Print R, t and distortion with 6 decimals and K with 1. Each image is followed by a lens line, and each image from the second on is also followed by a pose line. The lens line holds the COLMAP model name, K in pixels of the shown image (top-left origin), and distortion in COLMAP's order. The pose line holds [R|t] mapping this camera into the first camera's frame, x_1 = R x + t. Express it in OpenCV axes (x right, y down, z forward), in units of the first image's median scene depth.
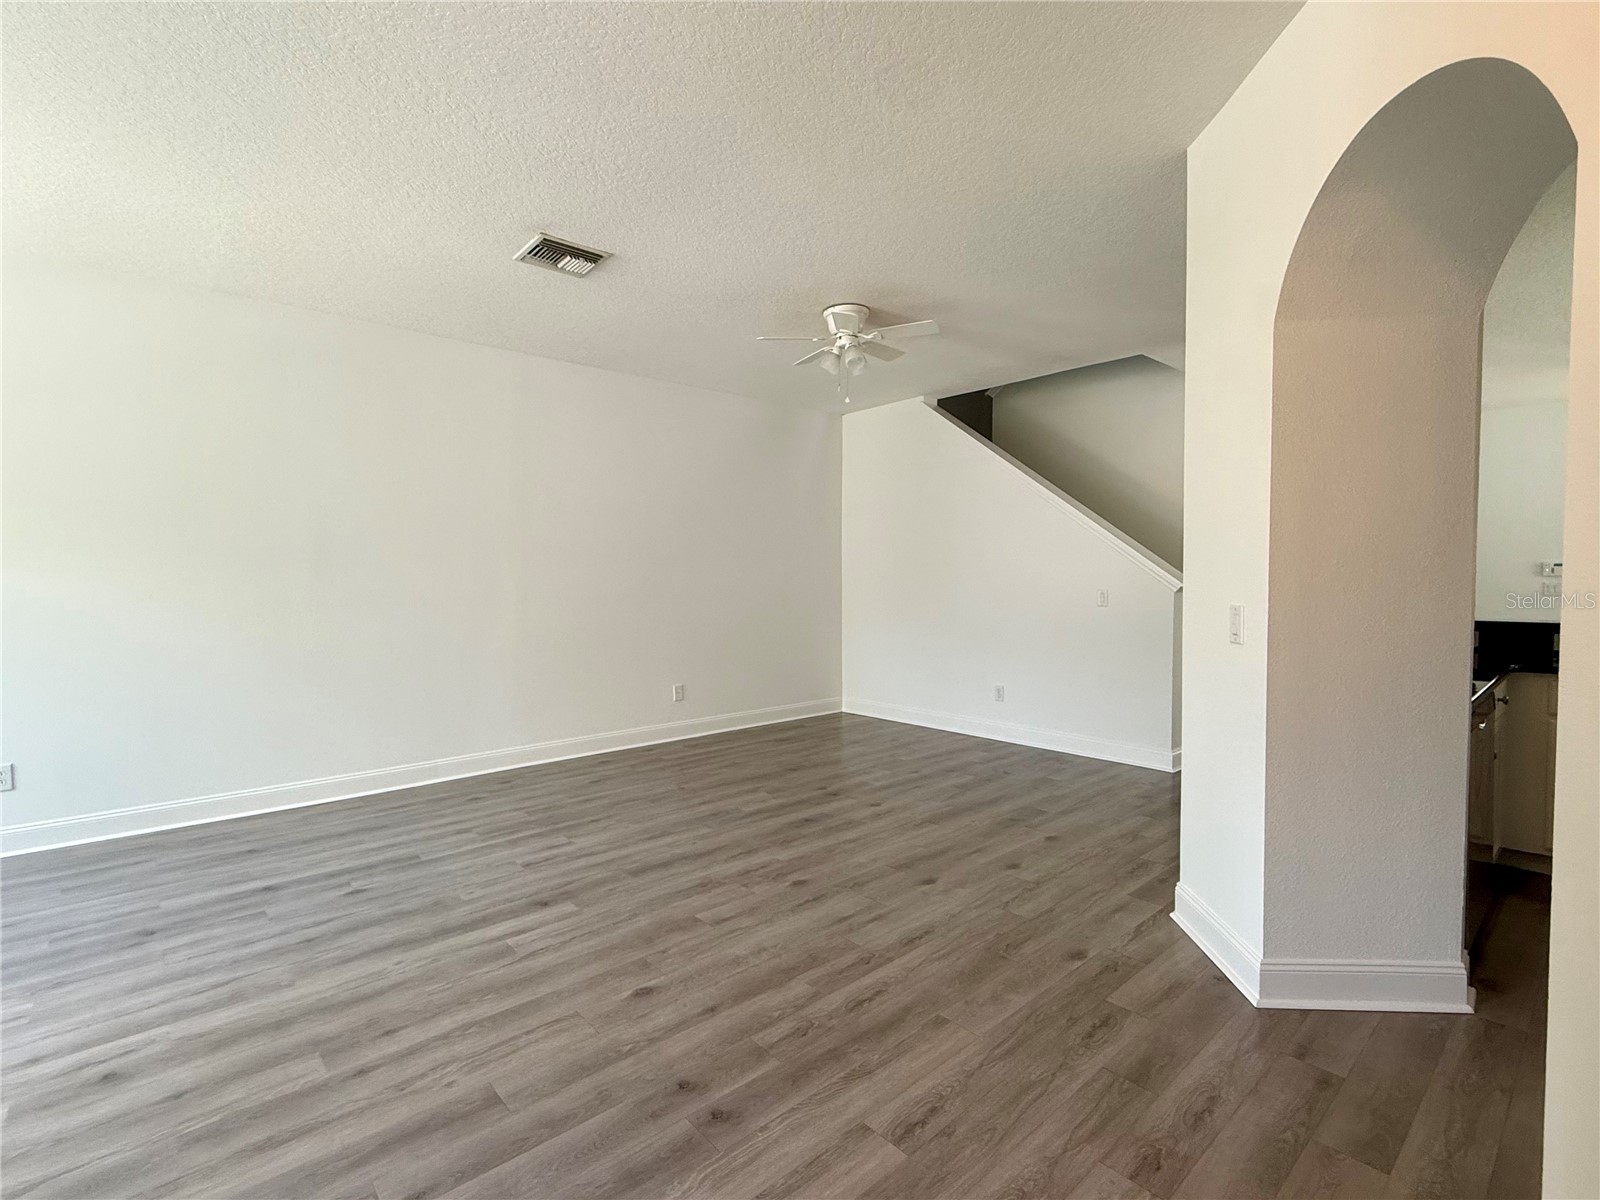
lens RADIAL K [[742.0, 0, 810.0], [0, 742.0, 602.5], [0, 0, 1]] dist [0.000524, -0.003042]
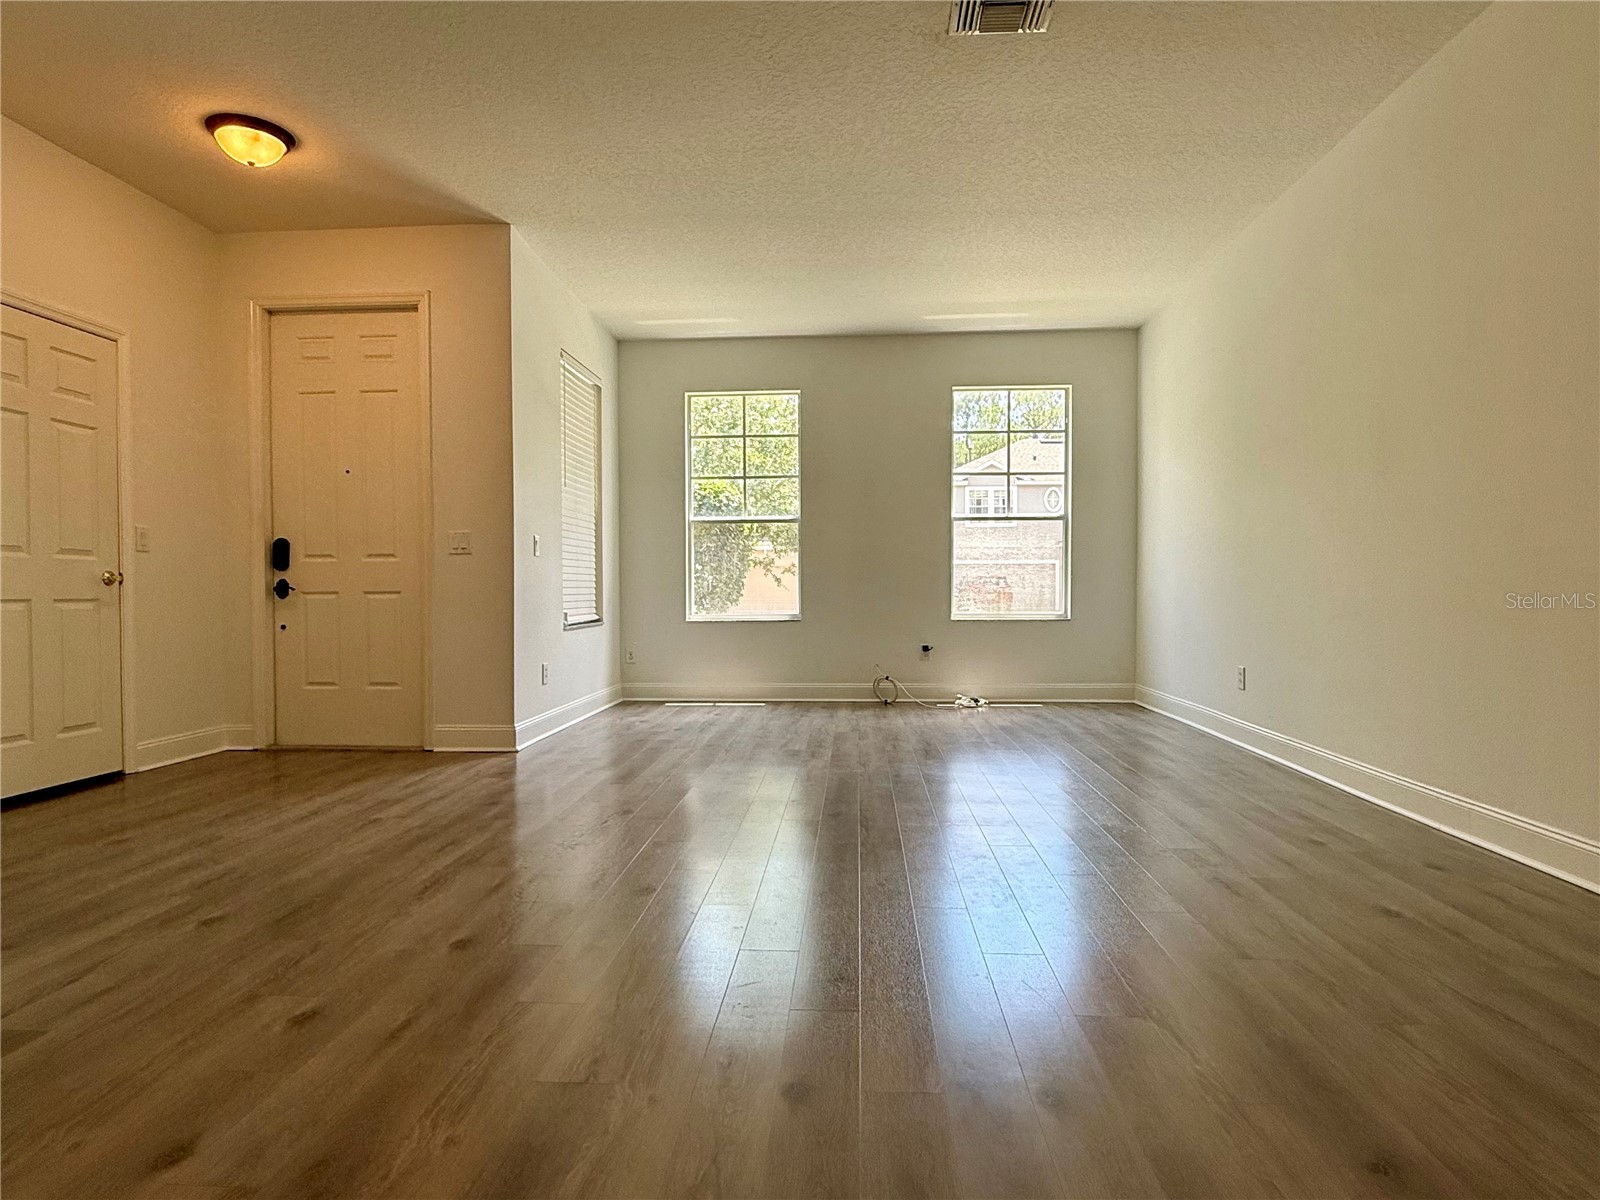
lens RADIAL K [[901.1, 0, 800.5], [0, 901.1, 602.8], [0, 0, 1]] dist [0.002406, -0.002382]
pose [[-0.713770, 0.019569, -0.700107, 0.466373], [-0.019617, 0.998659, 0.047914, 0.069090], [0.700106, 0.047934, -0.712428, 1.695767]]
